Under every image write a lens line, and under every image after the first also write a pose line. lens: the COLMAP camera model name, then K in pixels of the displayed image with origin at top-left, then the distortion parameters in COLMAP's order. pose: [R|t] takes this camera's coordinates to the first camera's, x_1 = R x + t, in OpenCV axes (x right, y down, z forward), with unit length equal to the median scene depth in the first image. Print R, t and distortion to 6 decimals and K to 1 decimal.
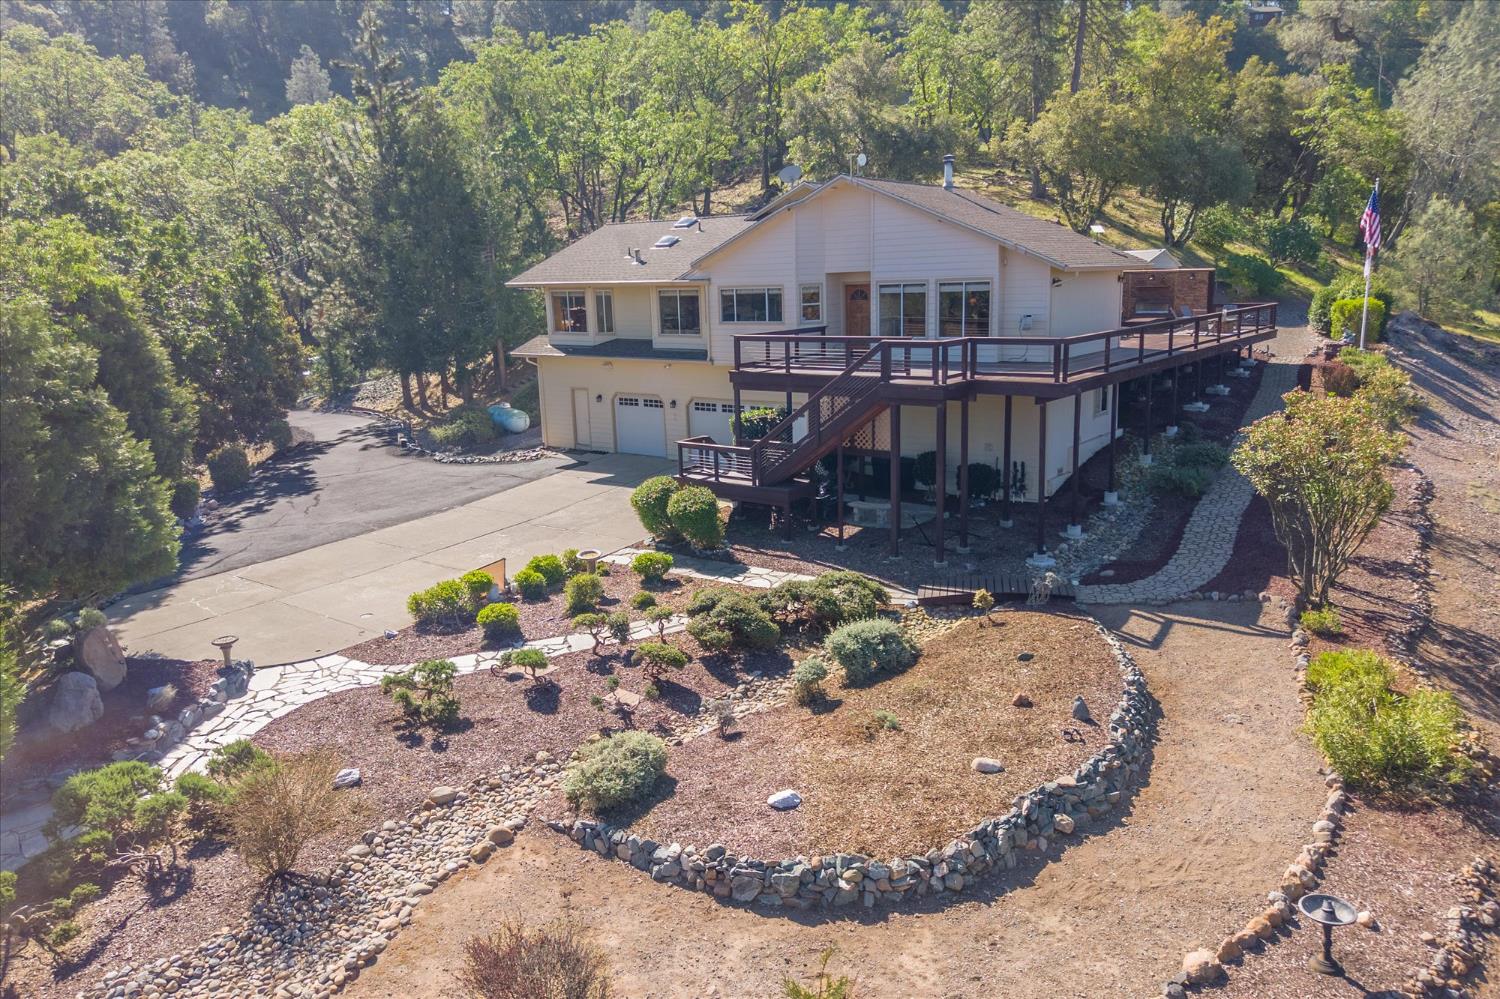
lens RADIAL K [[1049.4, 0, 744.8], [0, 1049.4, 478.2], [0, 0, 1]] dist [0.037724, -0.027470]
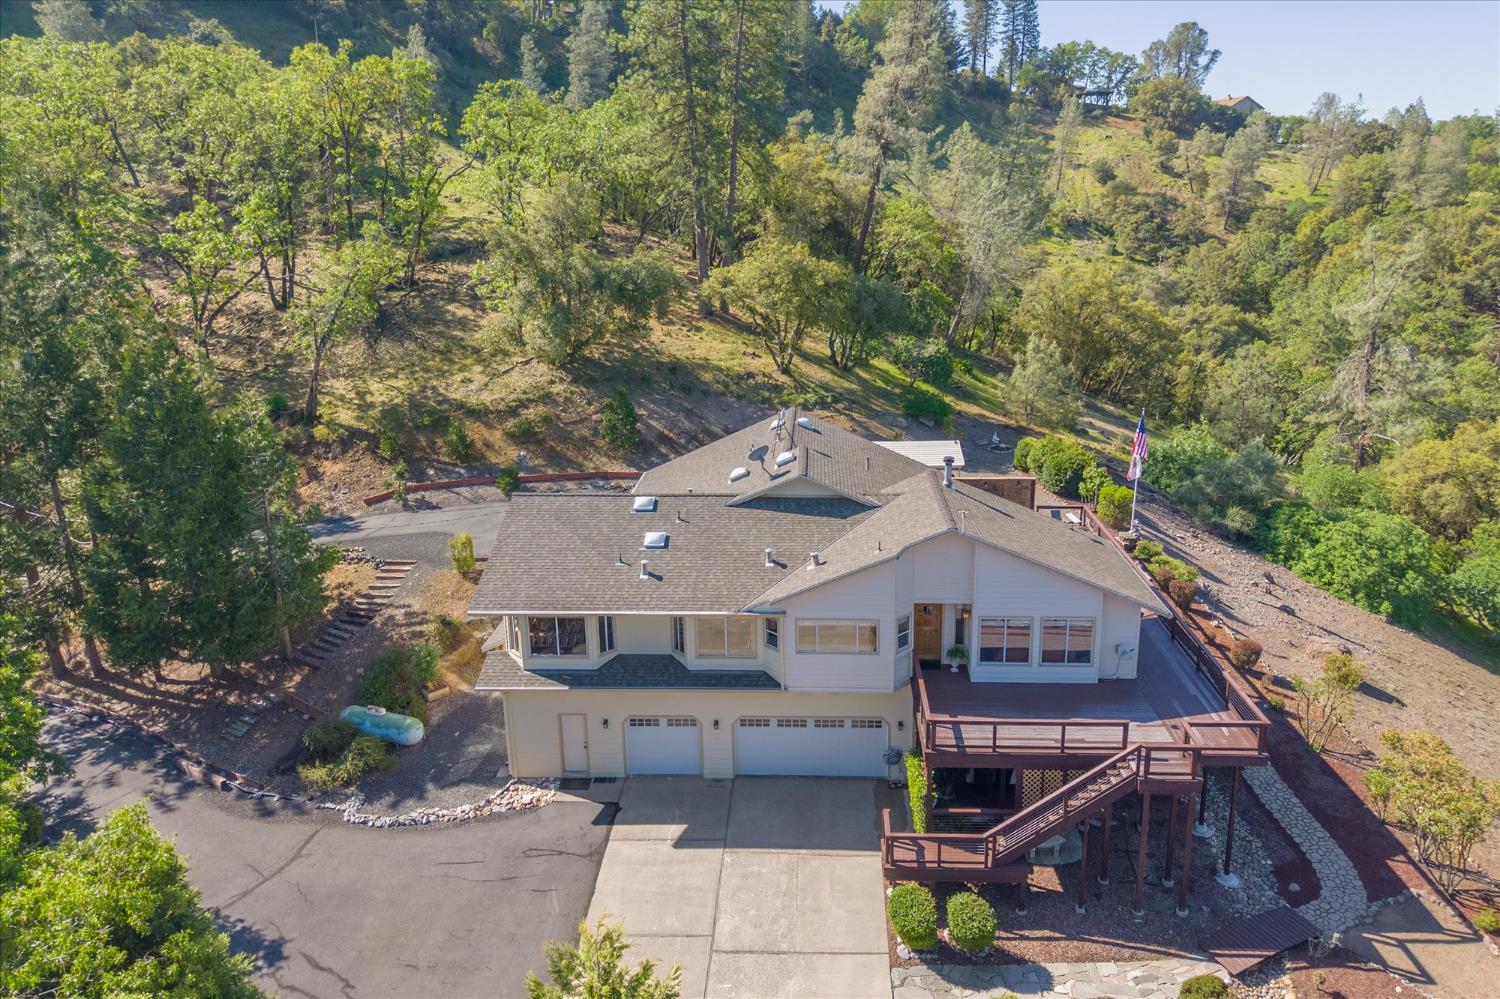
lens RADIAL K [[1049.4, 0, 744.8], [0, 1049.4, 478.2], [0, 0, 1]] dist [0.037724, -0.027470]
pose [[0.808665, -0.131380, 0.573411, -0.717608], [0.092122, 0.990998, 0.097140, -0.486833], [-0.581012, -0.025730, 0.813488, 0.292902]]
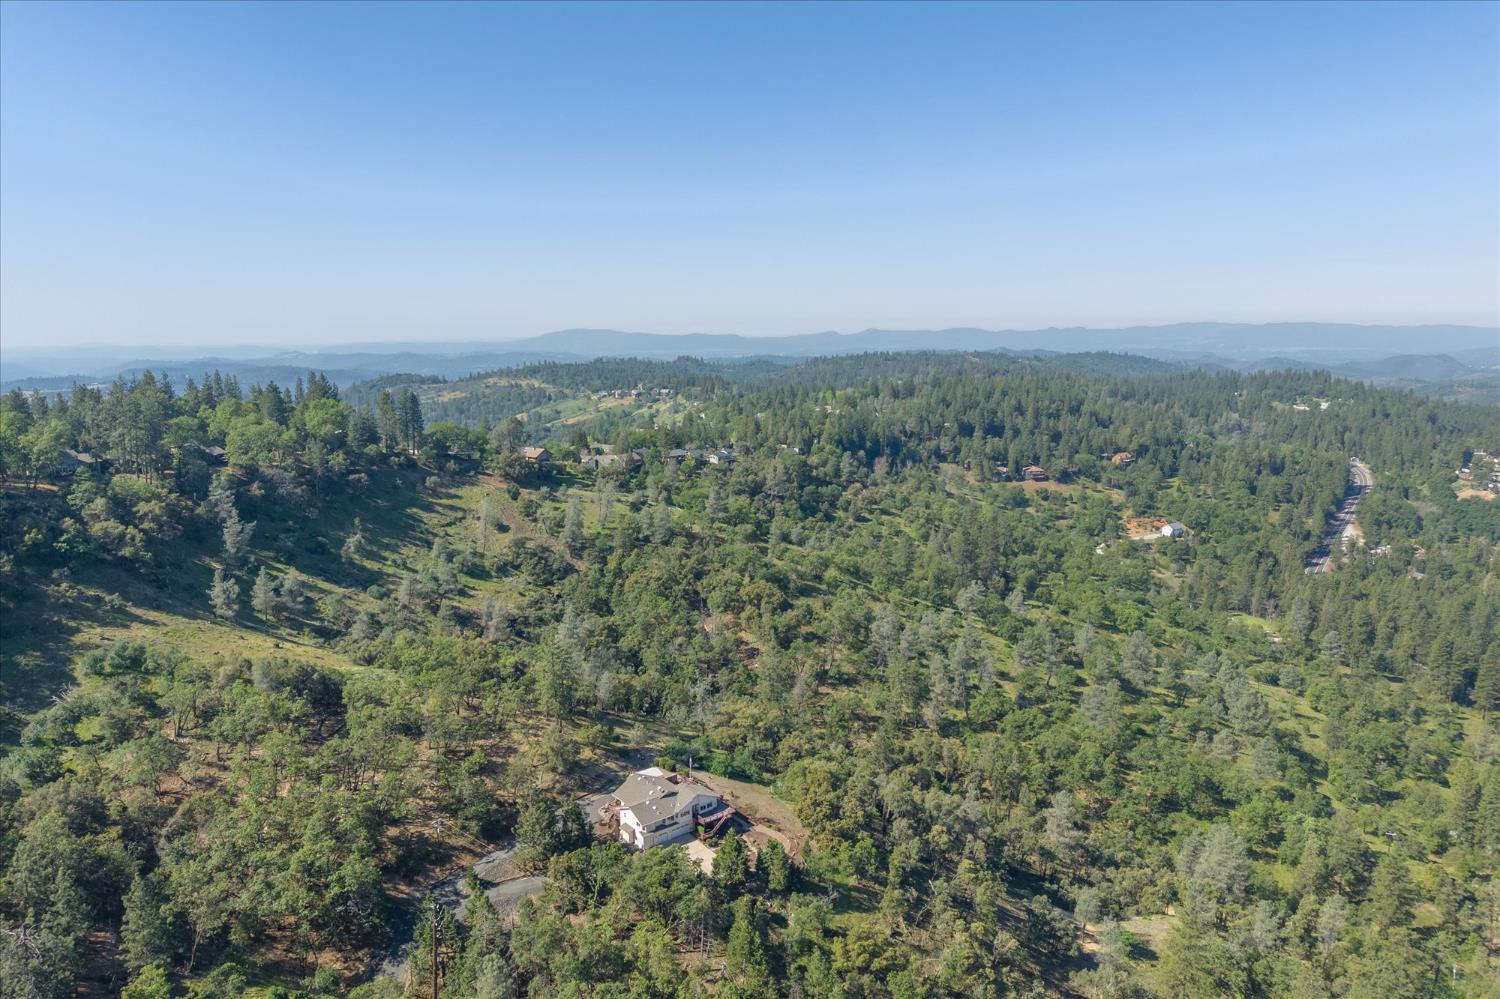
lens RADIAL K [[1049.4, 0, 744.8], [0, 1049.4, 478.2], [0, 0, 1]] dist [0.037724, -0.027470]
pose [[0.222842, -0.124143, 0.966918, -7.702196], [0.184385, 0.979323, 0.083241, -3.431450], [-0.957258, 0.159735, 0.241125, -1.743534]]
